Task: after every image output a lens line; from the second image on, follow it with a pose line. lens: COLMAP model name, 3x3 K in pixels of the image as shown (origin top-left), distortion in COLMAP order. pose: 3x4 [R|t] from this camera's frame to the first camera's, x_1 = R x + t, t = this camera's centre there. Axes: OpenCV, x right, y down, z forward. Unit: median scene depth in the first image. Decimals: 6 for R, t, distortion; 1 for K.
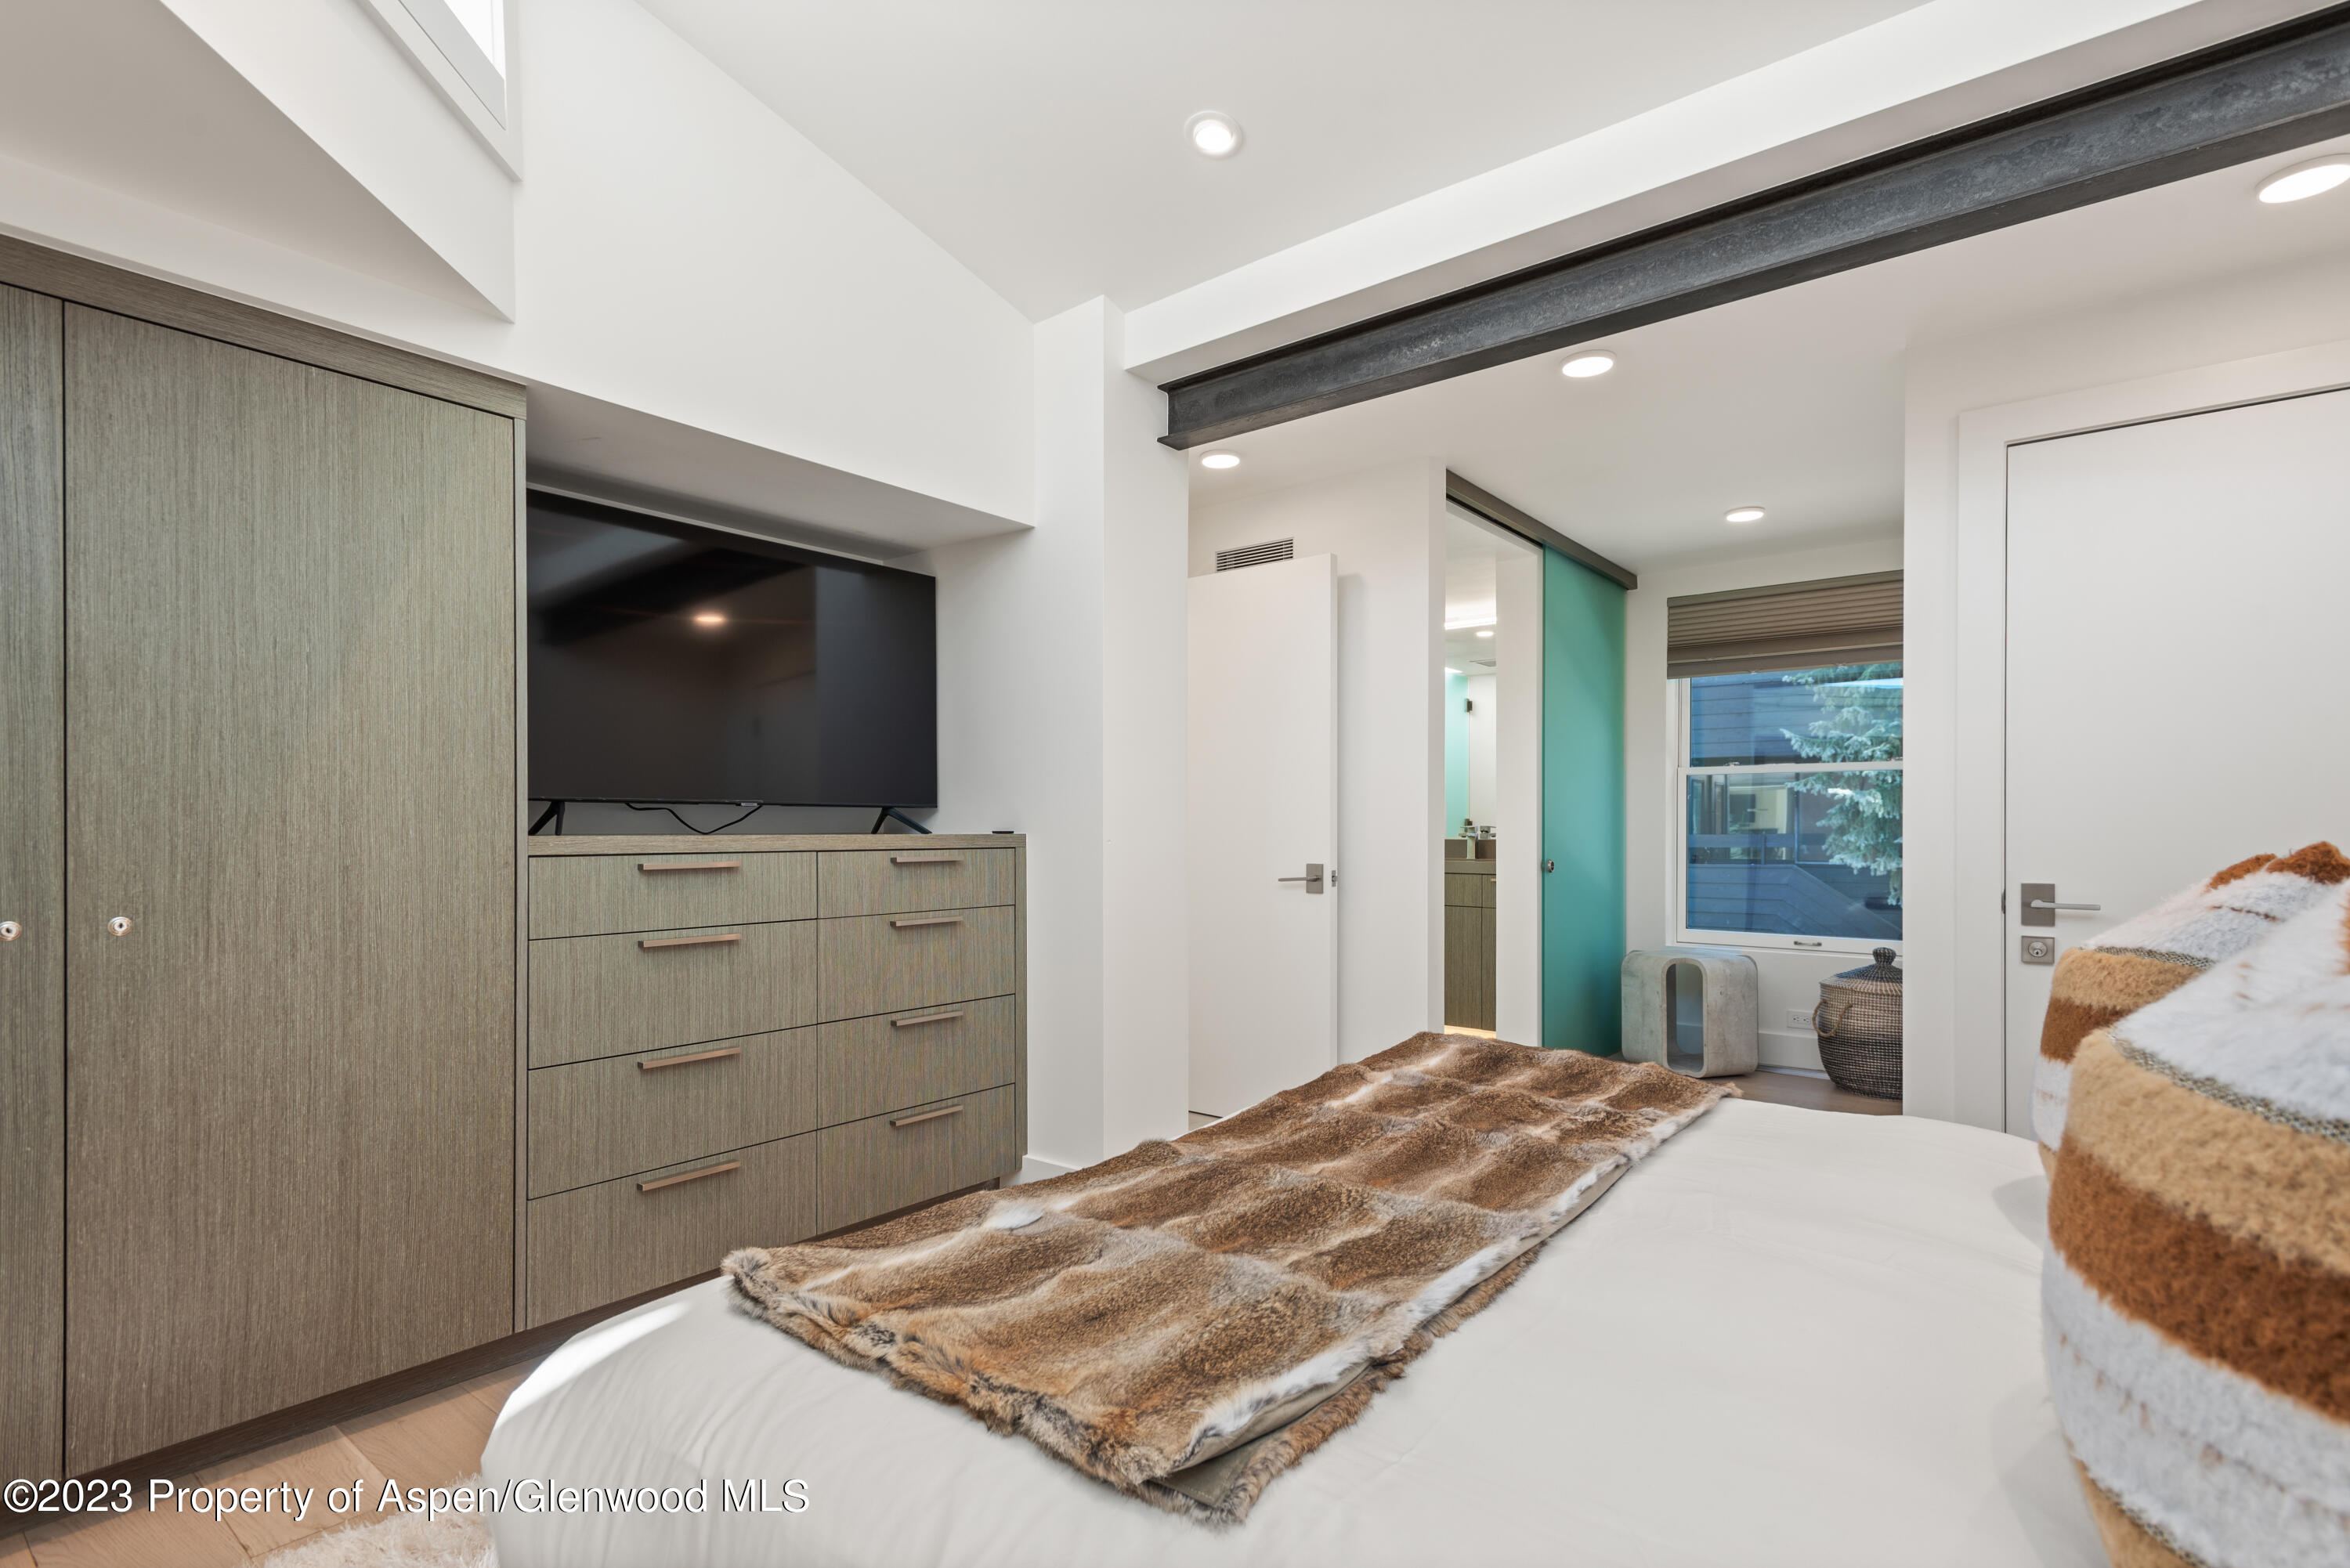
lens RADIAL K [[1128.4, 0, 1169.6], [0, 1128.4, 835.1], [0, 0, 1]] dist [0.020423, -0.000052]
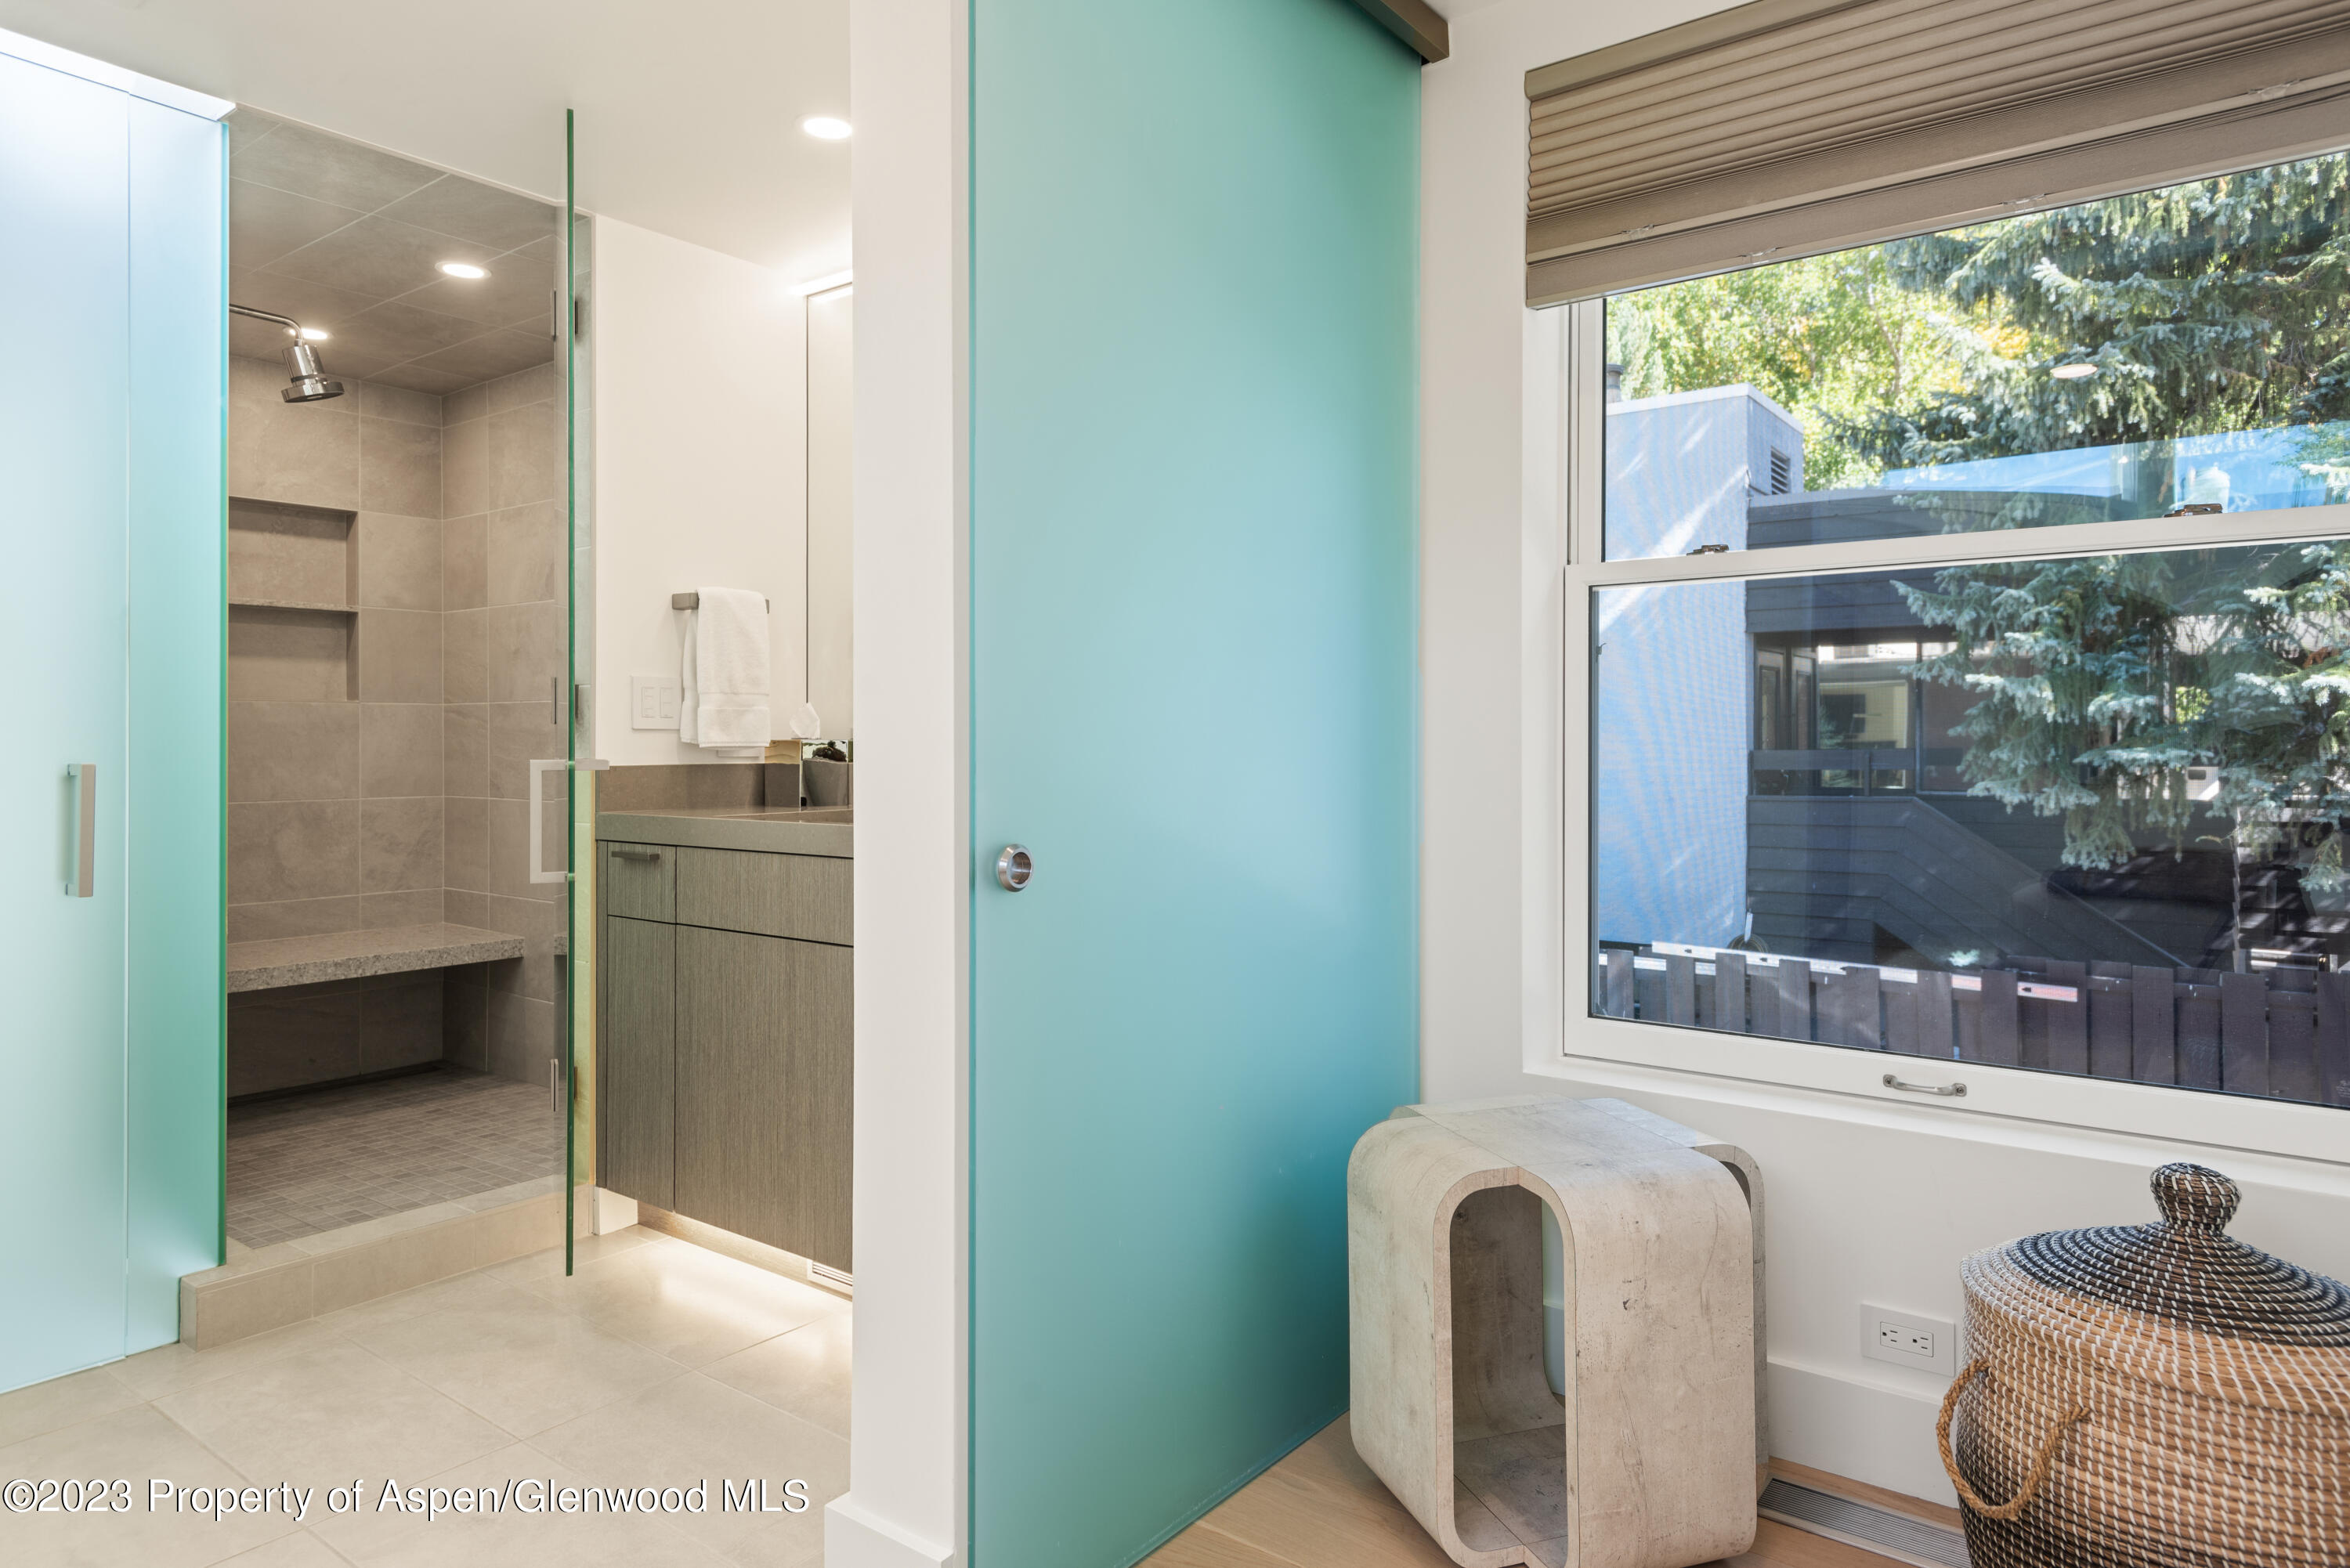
lens RADIAL K [[1431.7, 0, 1178.0], [0, 1431.7, 738.1], [0, 0, 1]] dist [0.000394, 0.000927]
pose [[0.999704, -0.001286, 0.024287, 0.138808], [0.001513, 0.999956, -0.009302, -0.000113], [-0.024274, 0.009336, 0.999662, 0.243808]]
